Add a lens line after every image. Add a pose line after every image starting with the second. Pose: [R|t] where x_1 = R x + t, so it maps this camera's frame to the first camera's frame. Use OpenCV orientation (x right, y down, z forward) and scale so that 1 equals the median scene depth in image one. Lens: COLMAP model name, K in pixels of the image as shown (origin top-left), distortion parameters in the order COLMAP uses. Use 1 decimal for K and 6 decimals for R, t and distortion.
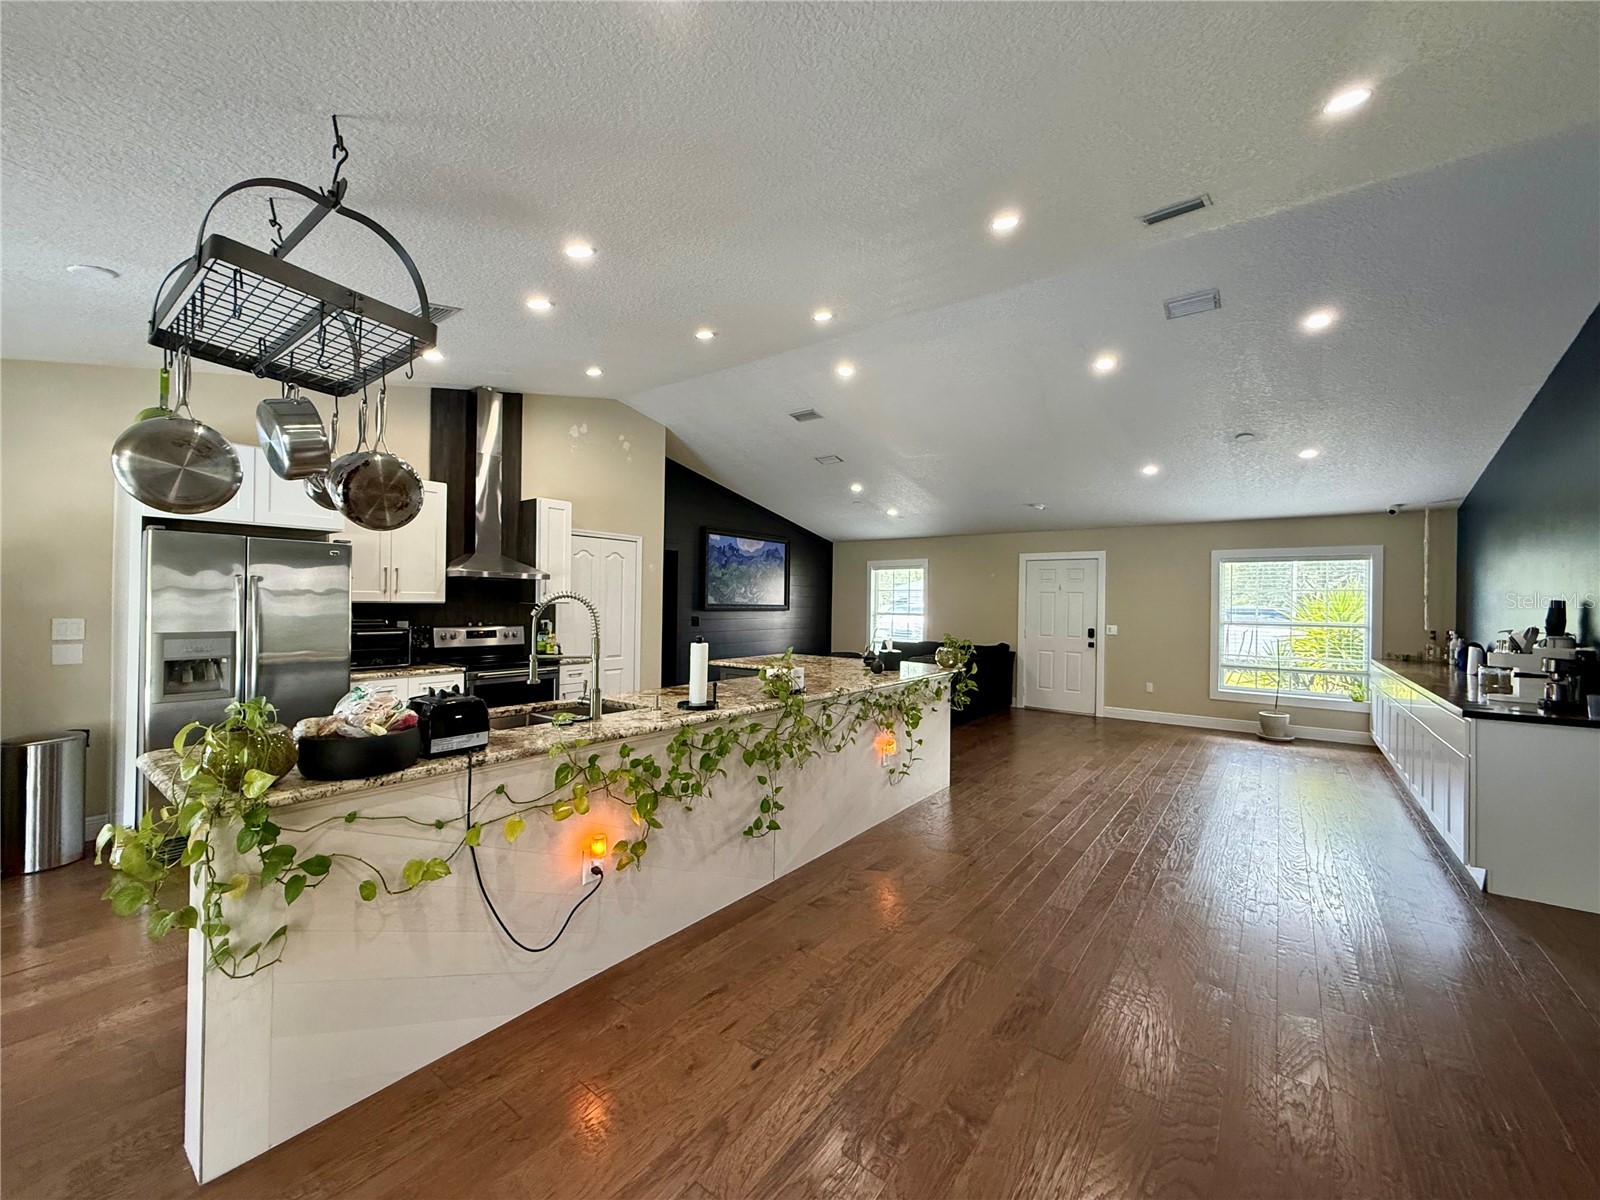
lens RADIAL K [[636.7, 0, 795.4], [0, 636.7, 600.9], [0, 0, 1]] dist [-0.000897, 0.000006]
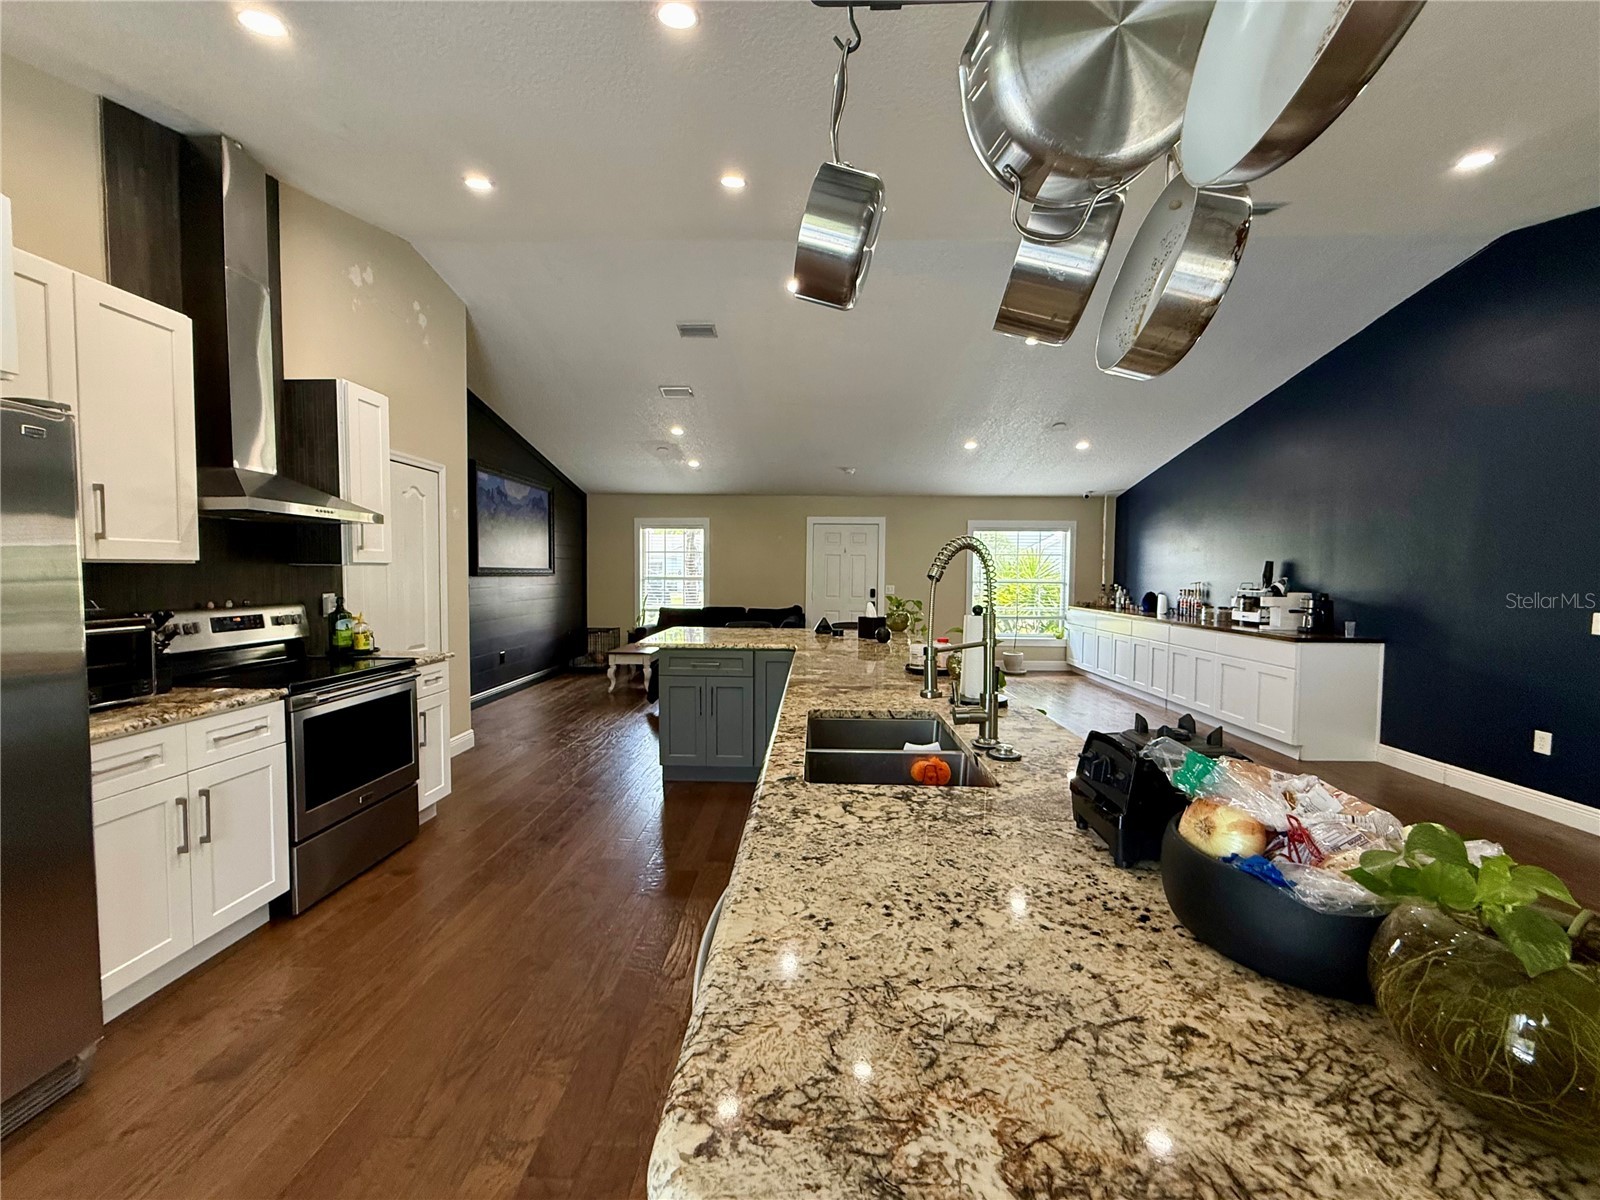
lens RADIAL K [[636.7, 0, 795.7], [0, 636.7, 601.4], [0, 0, 1]] dist [-0.000897, 0.000006]
pose [[0.815335, -0.034259, 0.577975, -0.330961], [0.001913, 0.998402, 0.056481, 0.004223], [-0.578986, -0.044945, 0.814098, 0.238526]]
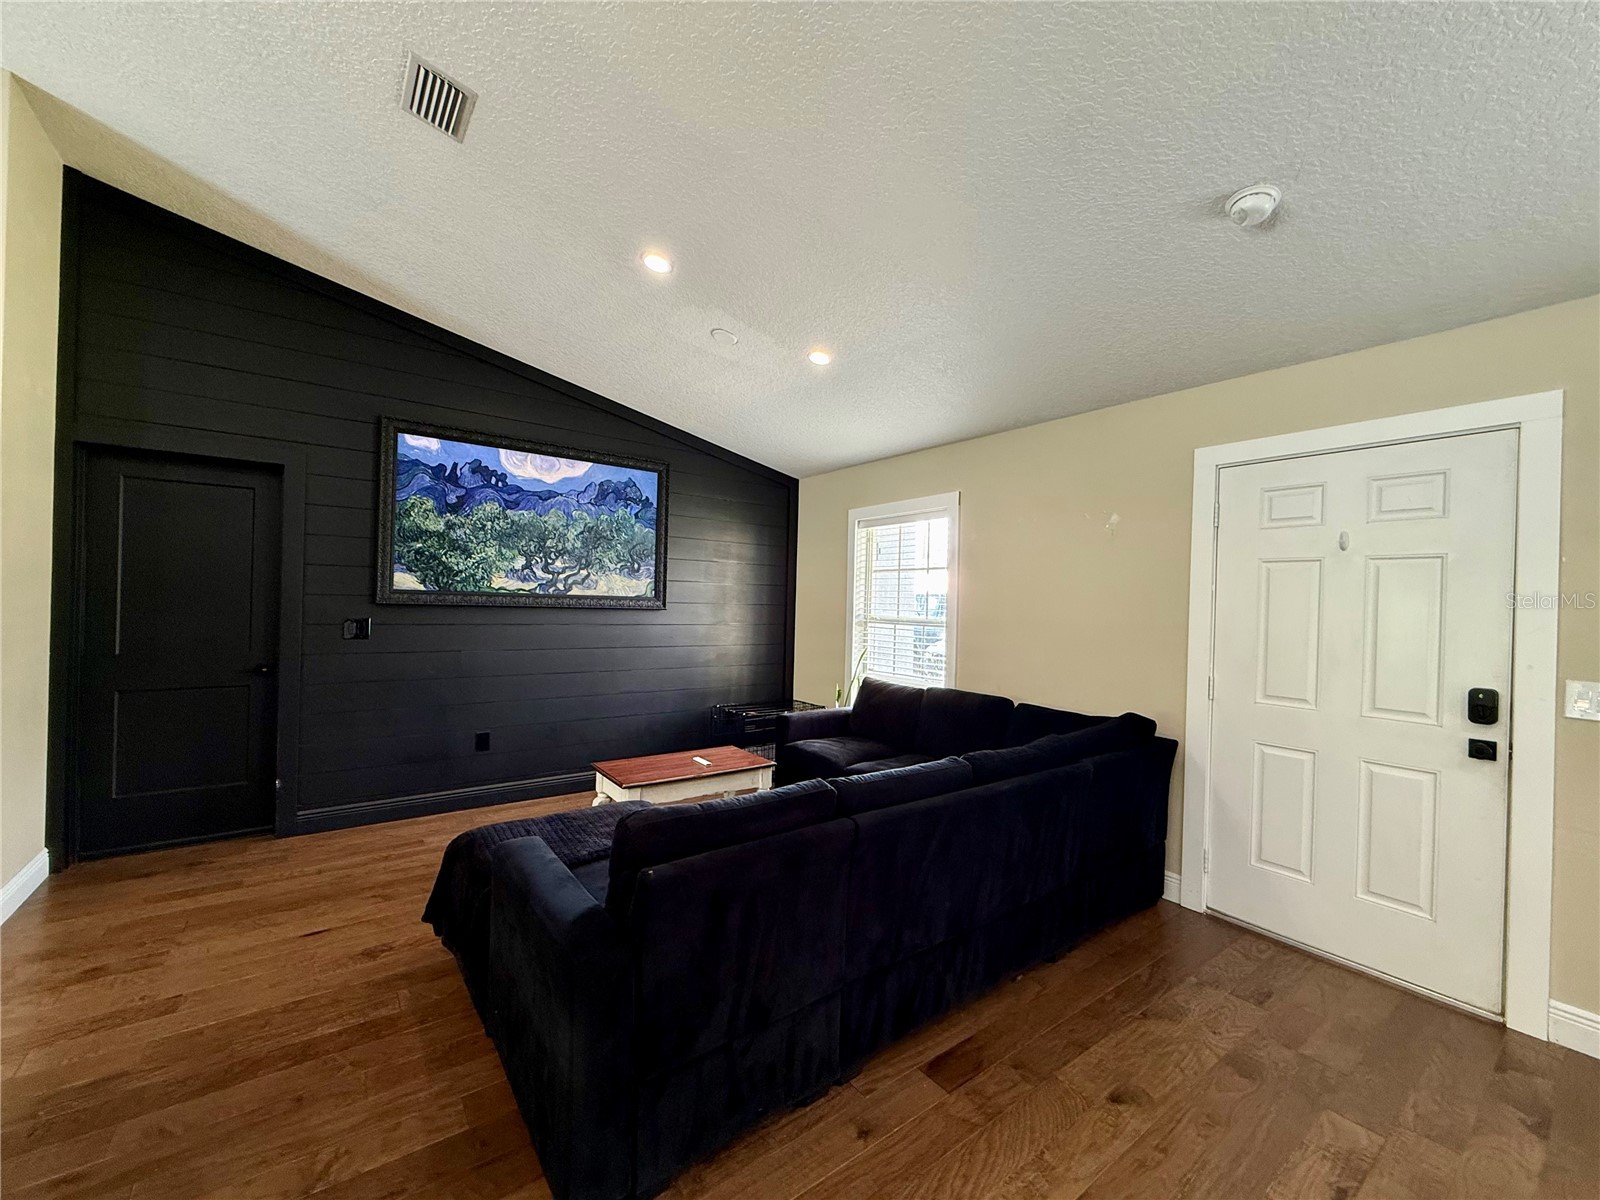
lens RADIAL K [[636.7, 0, 796.1], [0, 636.7, 601.0], [0, 0, 1]] dist [-0.000897, 0.000006]
pose [[0.959324, 0.010400, -0.282115, 0.323732], [-0.012392, 0.999909, -0.005278, 0.014073], [0.282034, 0.008559, 0.959366, 0.815397]]
